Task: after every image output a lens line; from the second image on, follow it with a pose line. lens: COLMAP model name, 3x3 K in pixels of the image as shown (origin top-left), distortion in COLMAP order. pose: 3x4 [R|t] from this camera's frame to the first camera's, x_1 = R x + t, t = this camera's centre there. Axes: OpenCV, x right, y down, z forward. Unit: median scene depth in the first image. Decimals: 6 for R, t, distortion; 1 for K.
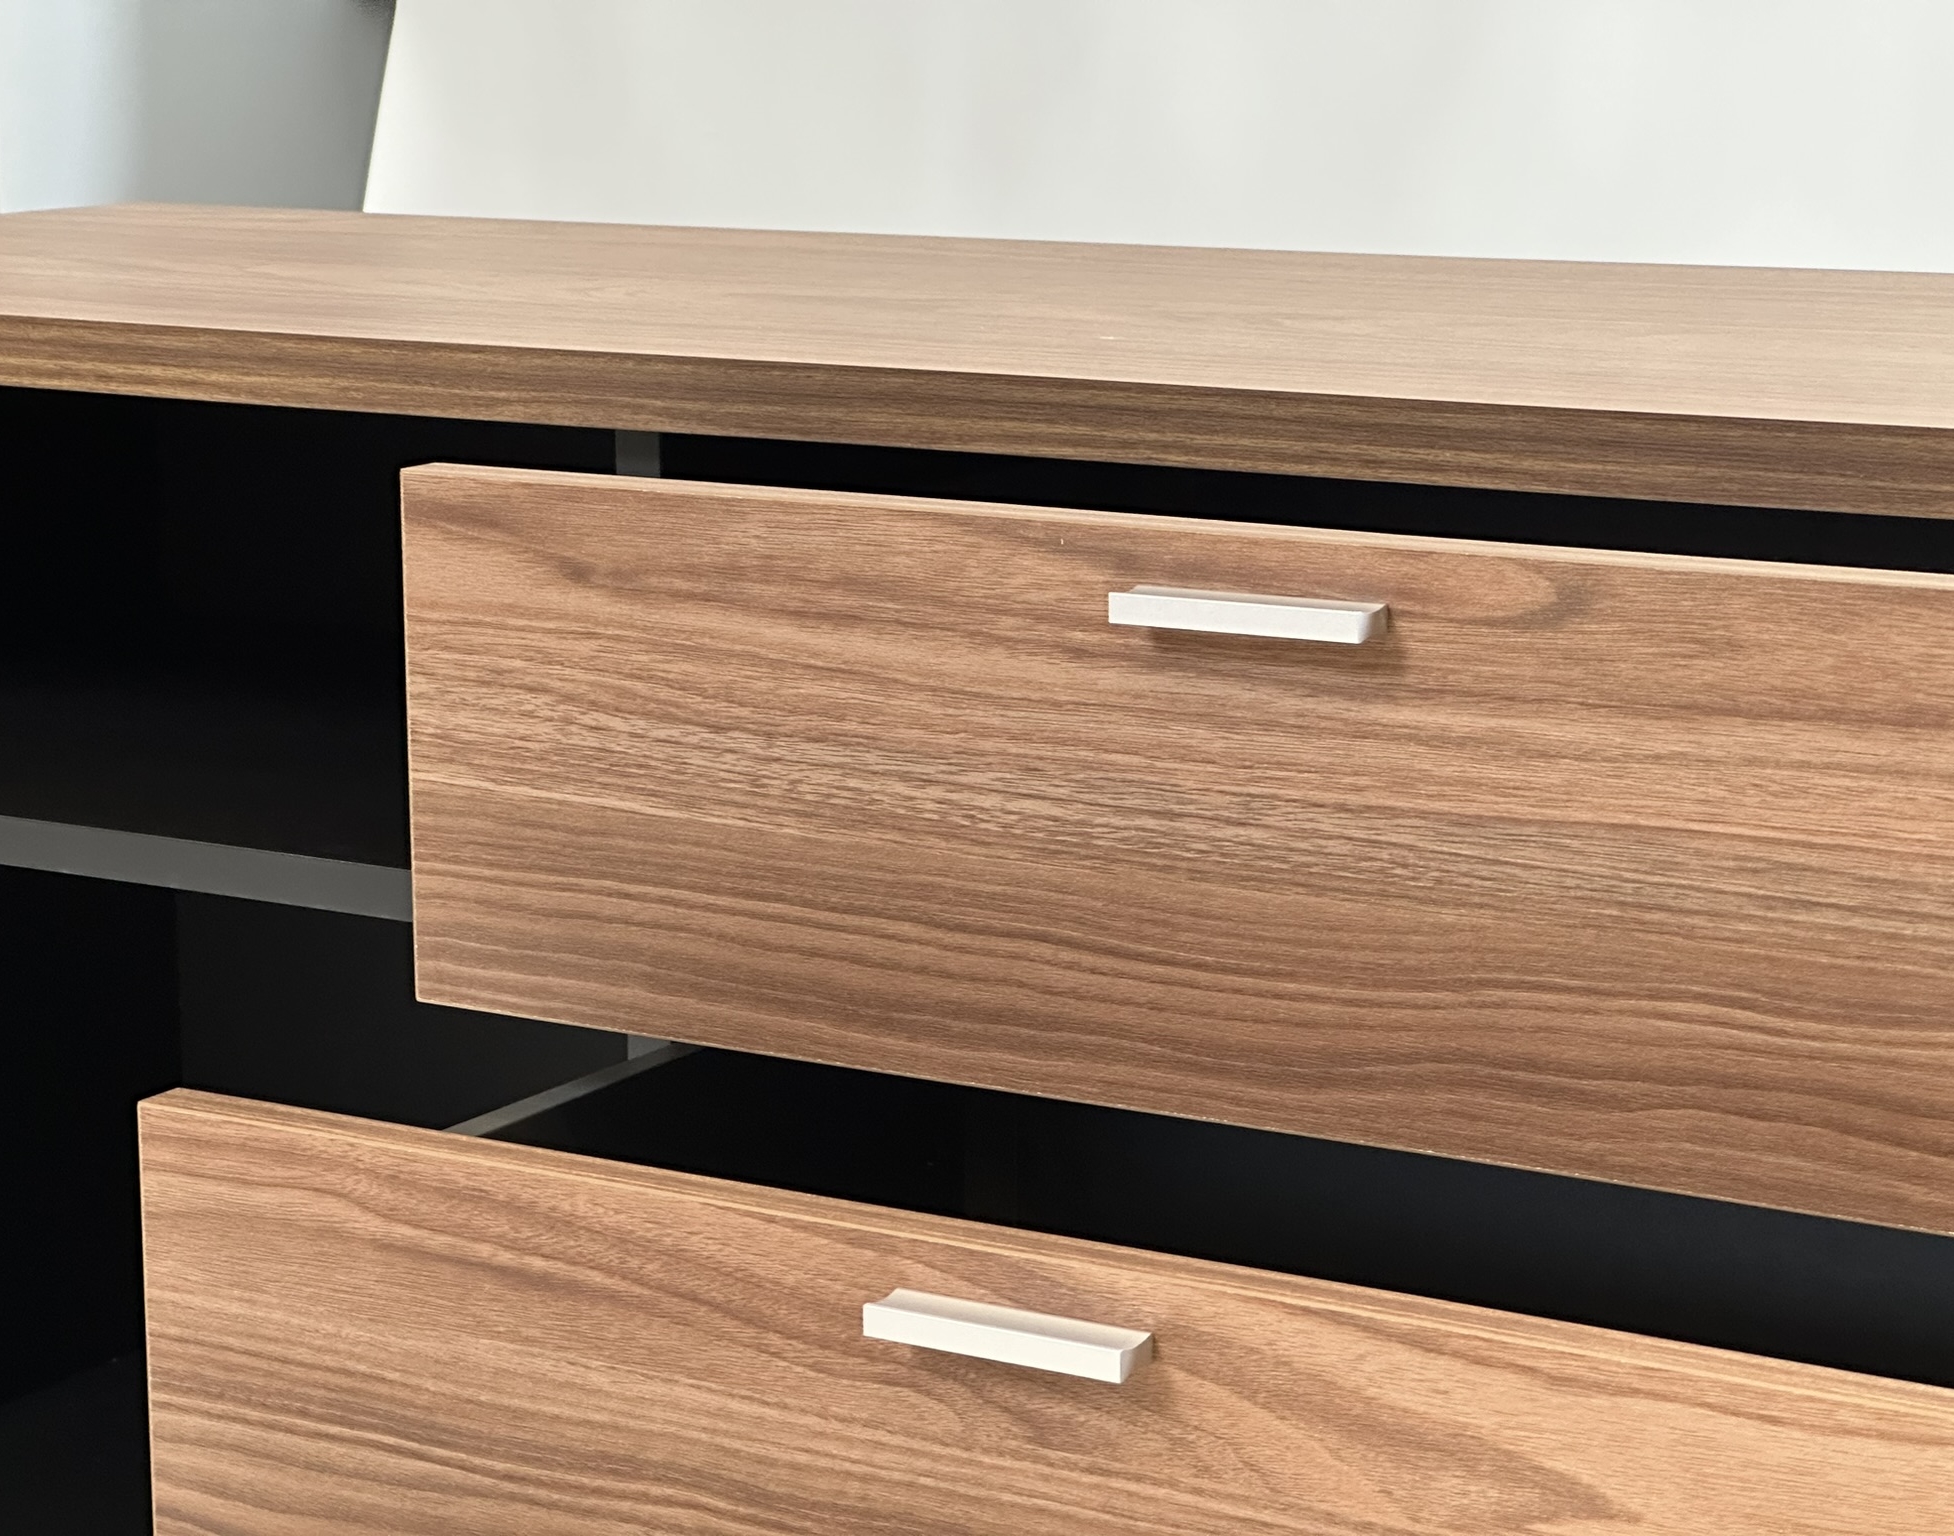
lens RADIAL K [[4546.9, 0, 977.0], [0, 4546.9, 768.0], [0, 0, 1]] dist [-0.332438, 7.668745]
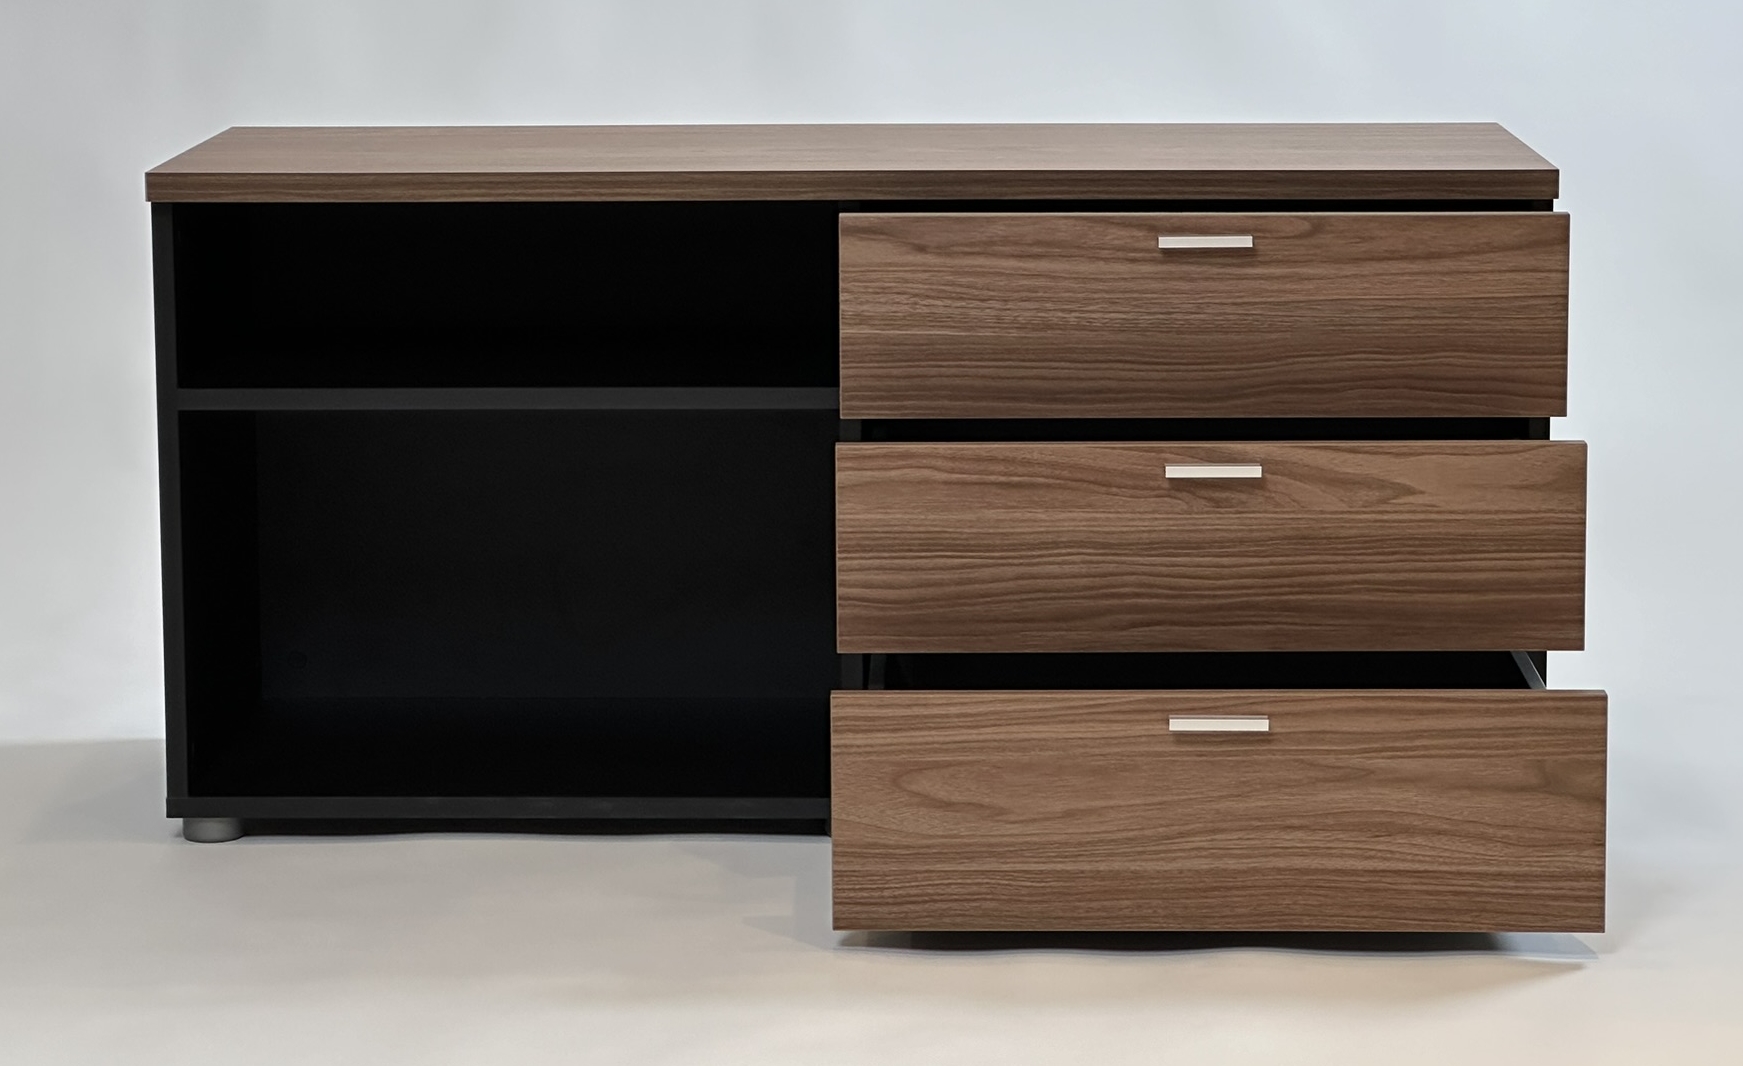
lens RADIAL K [[4578.7, 0, 871.5], [0, 4578.7, 533.0], [0, 0, 1]] dist [-0.251721, 0.495226]
pose [[0.850488, -0.085003, 0.519081, -1.653521], [0.097209, 0.995257, 0.003707, 0.121261], [-0.516934, 0.047307, 0.854717, -1.409064]]
